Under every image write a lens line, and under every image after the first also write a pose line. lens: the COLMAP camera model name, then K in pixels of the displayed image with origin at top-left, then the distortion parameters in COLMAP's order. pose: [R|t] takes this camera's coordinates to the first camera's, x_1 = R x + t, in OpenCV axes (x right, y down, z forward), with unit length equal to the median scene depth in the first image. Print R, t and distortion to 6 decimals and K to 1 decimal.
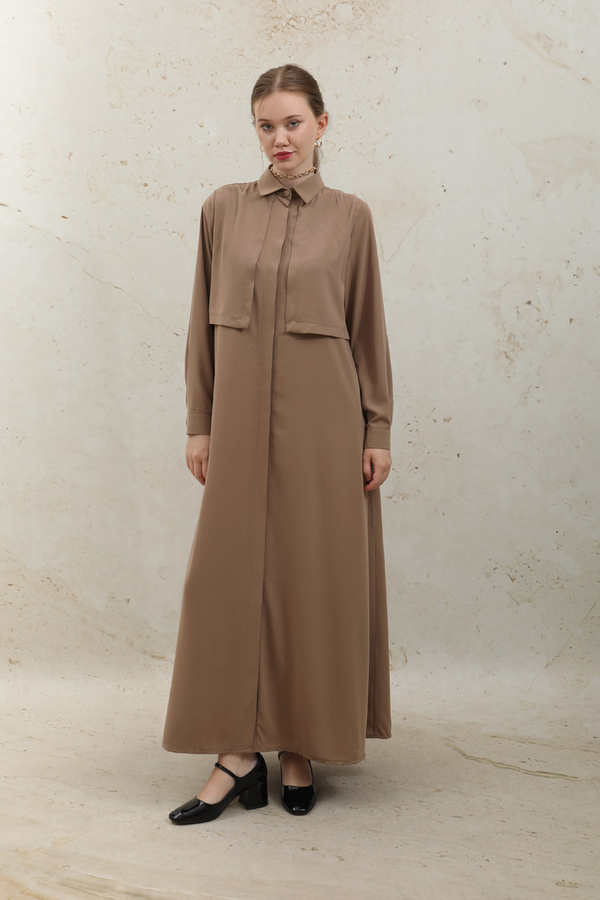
lens RADIAL K [[1418.6, 0, 297.2], [0, 1418.6, 307.3], [0, 0, 1]] dist [0.256676, -0.048018]
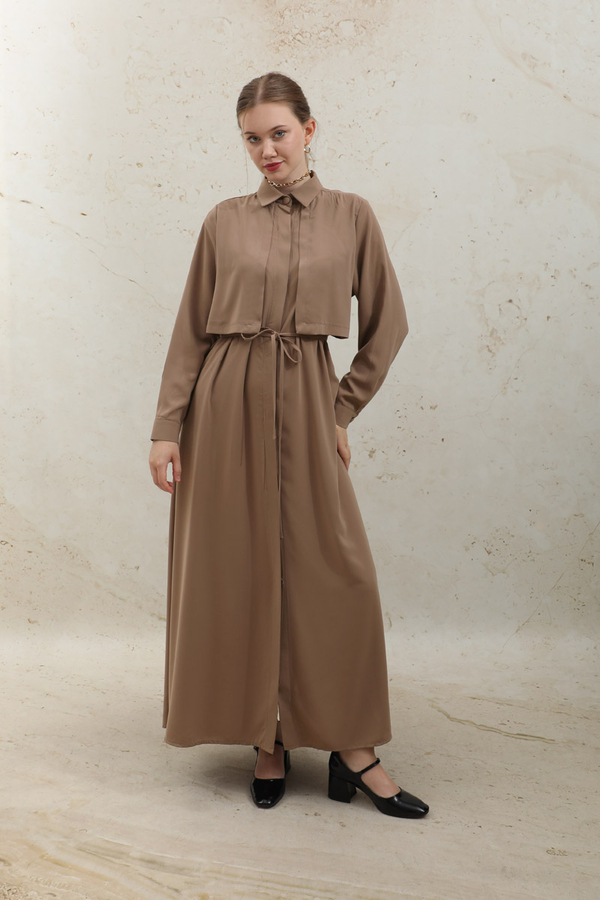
lens RADIAL K [[1216.1, 0, 302.2], [0, 1216.1, 320.7], [0, 0, 1]] dist [0.131517, 0.058209]
pose [[0.999590, 0.017175, 0.022923, -0.017973], [-0.017629, 0.999650, 0.019737, -0.003987], [-0.022576, -0.020133, 0.999542, 0.074491]]
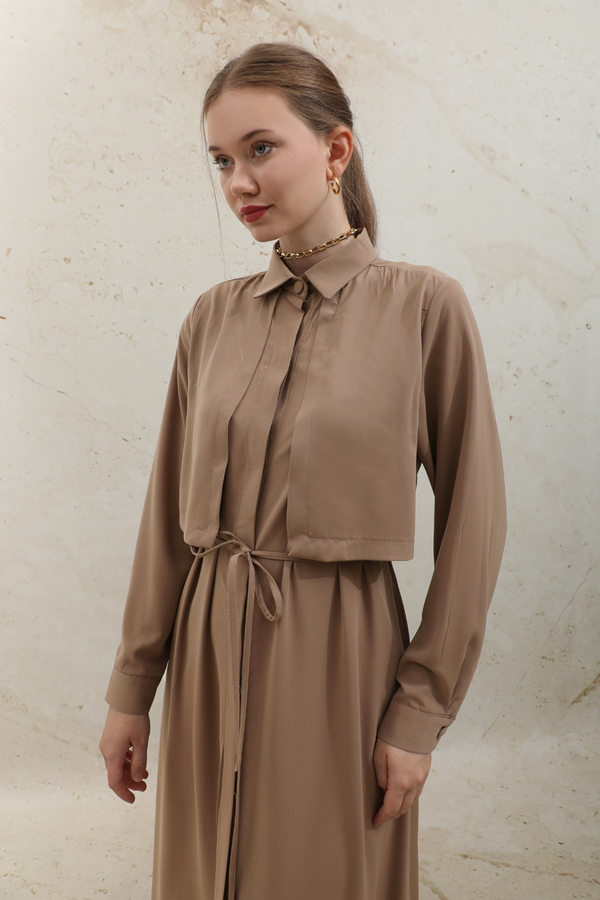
lens RADIAL K [[831.2, 0, 353.0], [0, 831.2, 376.2], [0, 0, 1]] dist [-0.057352, 0.013428]
pose [[0.985617, -0.005830, 0.168892, -0.027791], [0.004590, 0.999960, 0.007729, -0.027578], [-0.168930, -0.006842, 0.985604, 0.427570]]
